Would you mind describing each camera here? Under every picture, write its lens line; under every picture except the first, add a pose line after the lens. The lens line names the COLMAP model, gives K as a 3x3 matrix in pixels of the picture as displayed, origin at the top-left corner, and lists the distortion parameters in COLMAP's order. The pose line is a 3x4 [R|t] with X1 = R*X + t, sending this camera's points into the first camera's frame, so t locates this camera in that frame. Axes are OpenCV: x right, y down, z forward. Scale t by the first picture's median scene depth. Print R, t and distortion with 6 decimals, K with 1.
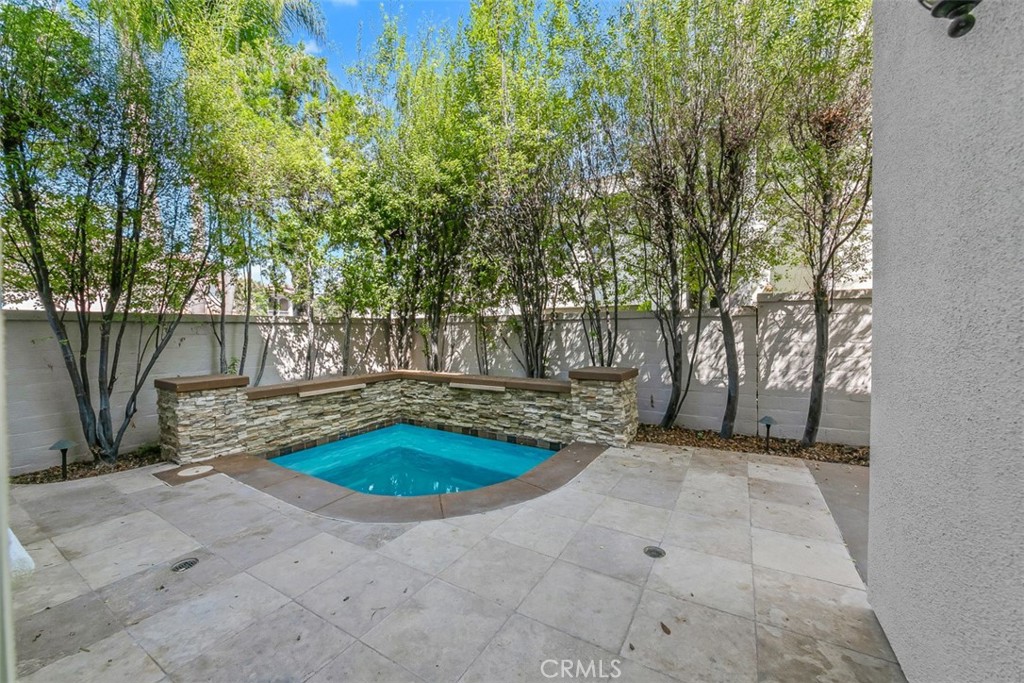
lens RADIAL K [[387.8, 0, 513.6], [0, 387.8, 331.9], [0, 0, 1]] dist [-0.019948, -0.000018]
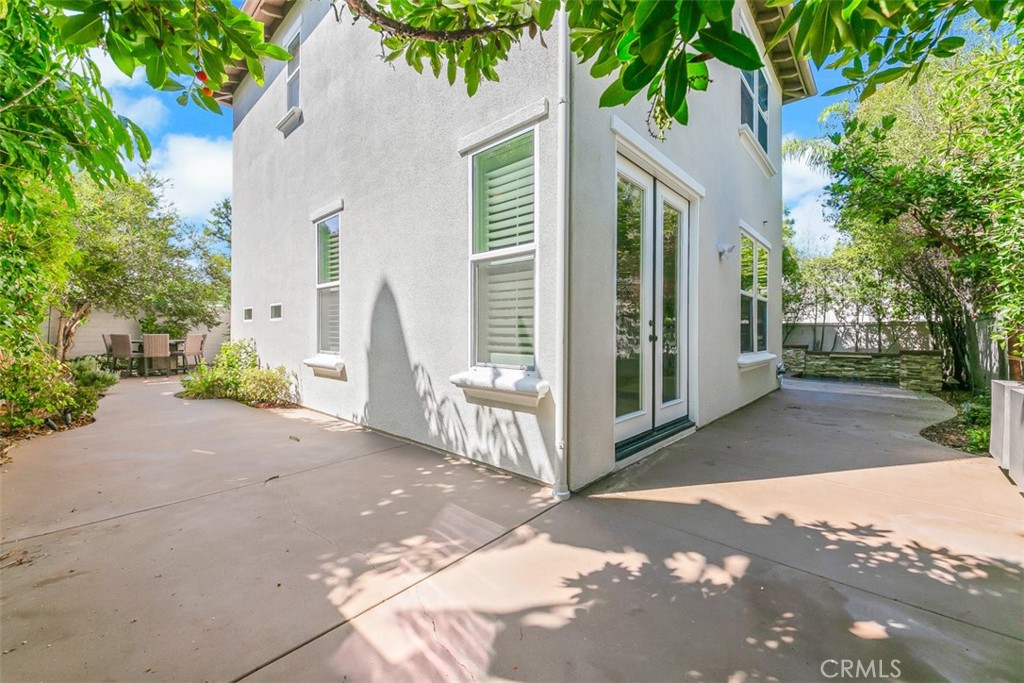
lens RADIAL K [[387.8, 0, 513.6], [0, 387.8, 331.9], [0, 0, 1]] dist [-0.019948, -0.000018]
pose [[-0.232587, 0.002722, -0.972572, 3.167625], [-0.008476, 0.999952, 0.004826, 0.029160], [0.972539, 0.009366, -0.232553, -0.530550]]
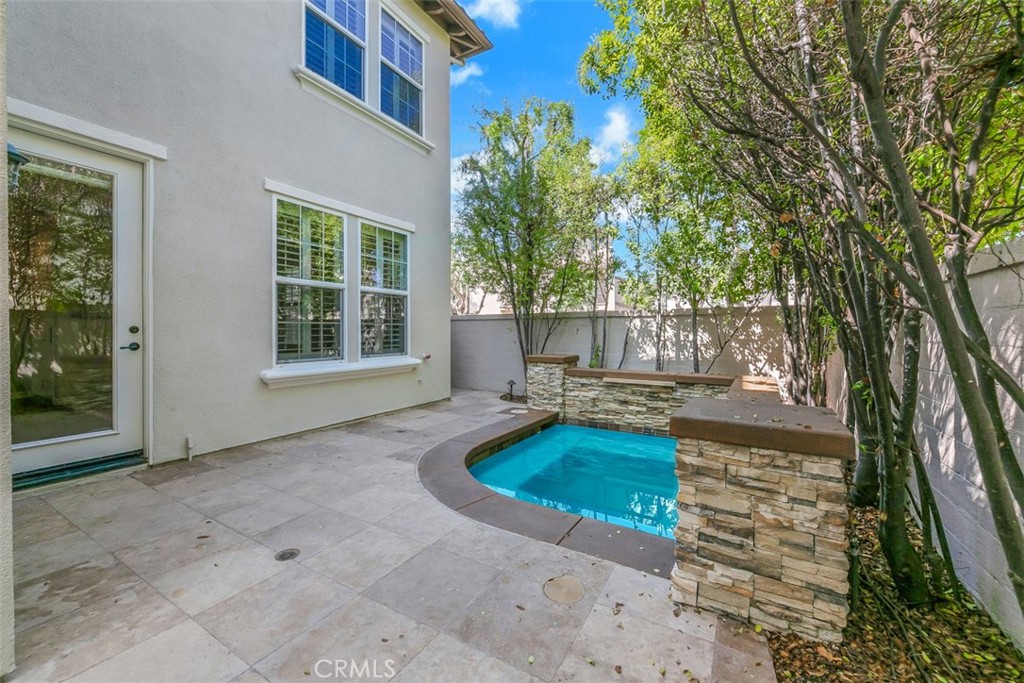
lens RADIAL K [[402.6, 0, 507.7], [0, 402.6, 325.6], [0, 0, 1]] dist [-0.002082, 0.000235]
pose [[-0.002571, 0.000980, -0.999996, 0.889845], [-0.002606, 0.999996, 0.000987, 0.006555], [0.999993, 0.002609, -0.002569, 1.016052]]
